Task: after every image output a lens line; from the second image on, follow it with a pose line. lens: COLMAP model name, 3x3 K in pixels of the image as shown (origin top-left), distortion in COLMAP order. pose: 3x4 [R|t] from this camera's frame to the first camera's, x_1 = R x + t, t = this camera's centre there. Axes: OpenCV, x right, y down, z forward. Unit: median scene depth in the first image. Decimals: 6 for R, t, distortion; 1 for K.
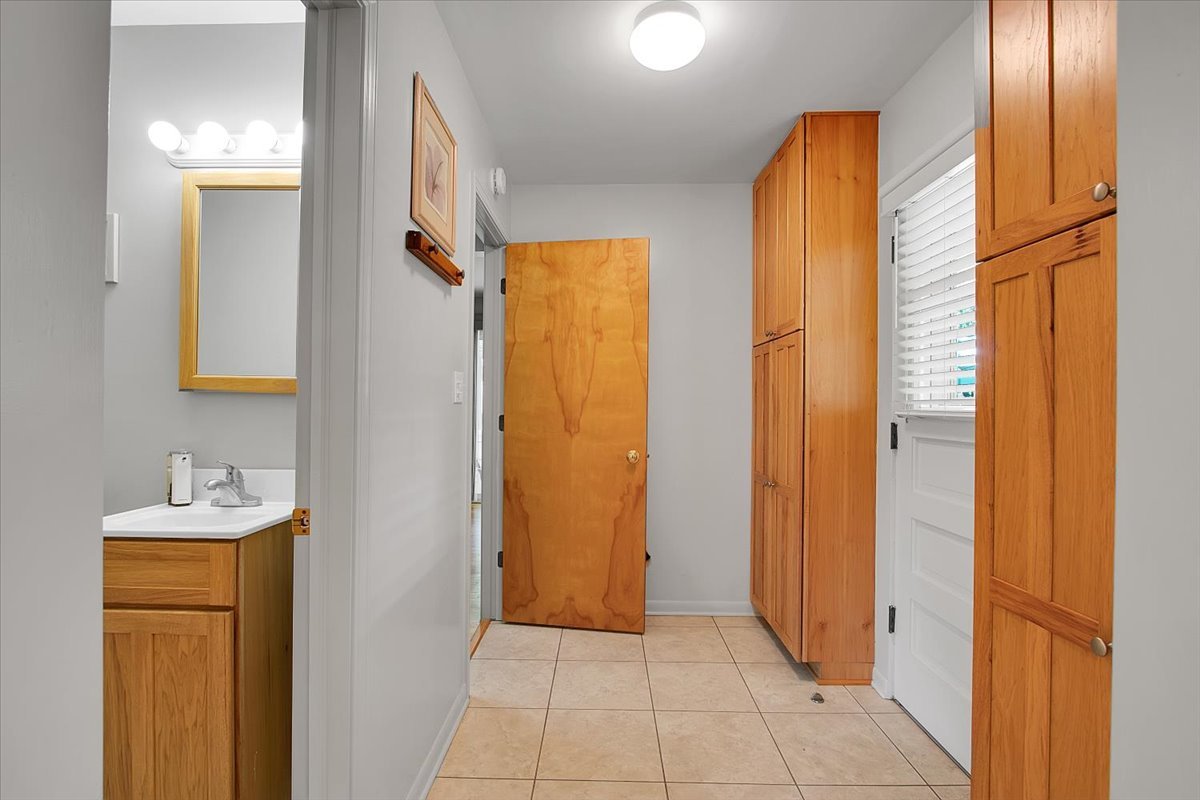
lens RADIAL K [[558.7, 0, 583.7], [0, 558.7, 403.8], [0, 0, 1]] dist [-0.013021, 0.001105]
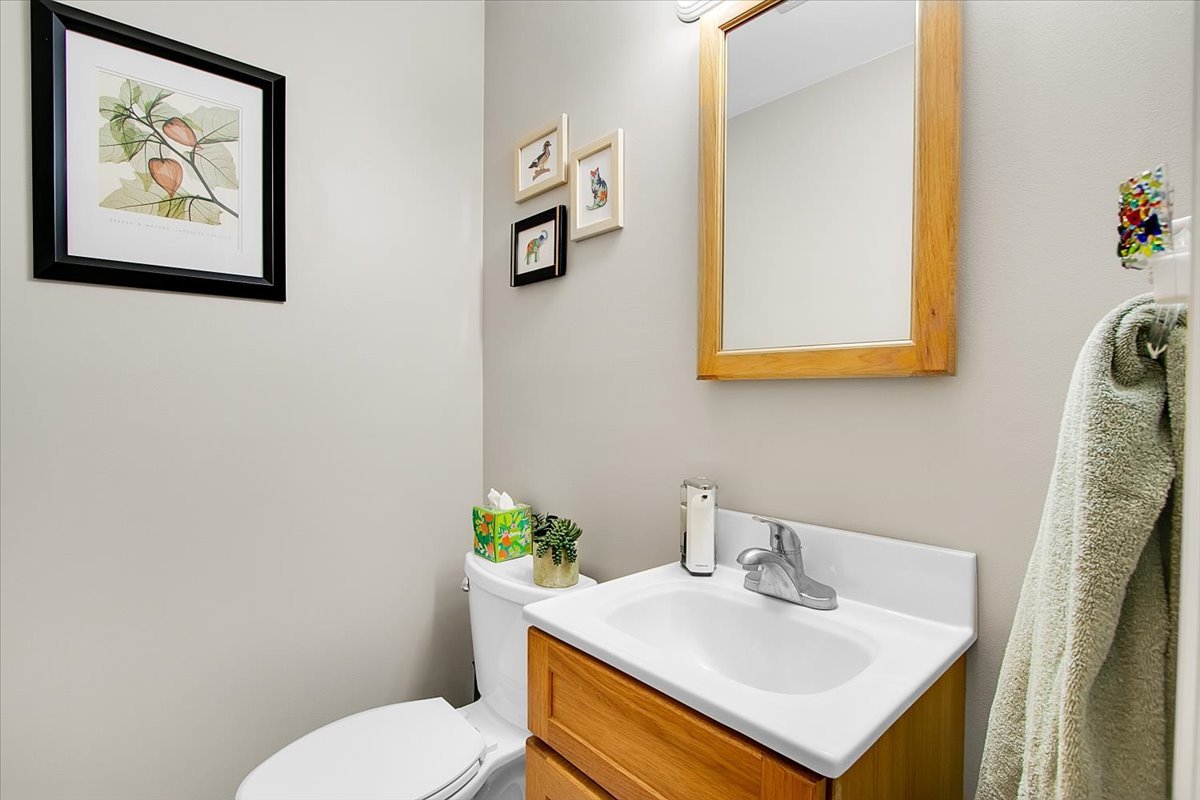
lens RADIAL K [[558.7, 0, 583.7], [0, 558.7, 403.8], [0, 0, 1]] dist [-0.013021, 0.001105]
pose [[0.673977, 0.006492, -0.738724, -0.370144], [0.003116, 0.999928, 0.011630, -0.003368], [0.738746, -0.010140, 0.673908, 0.509178]]
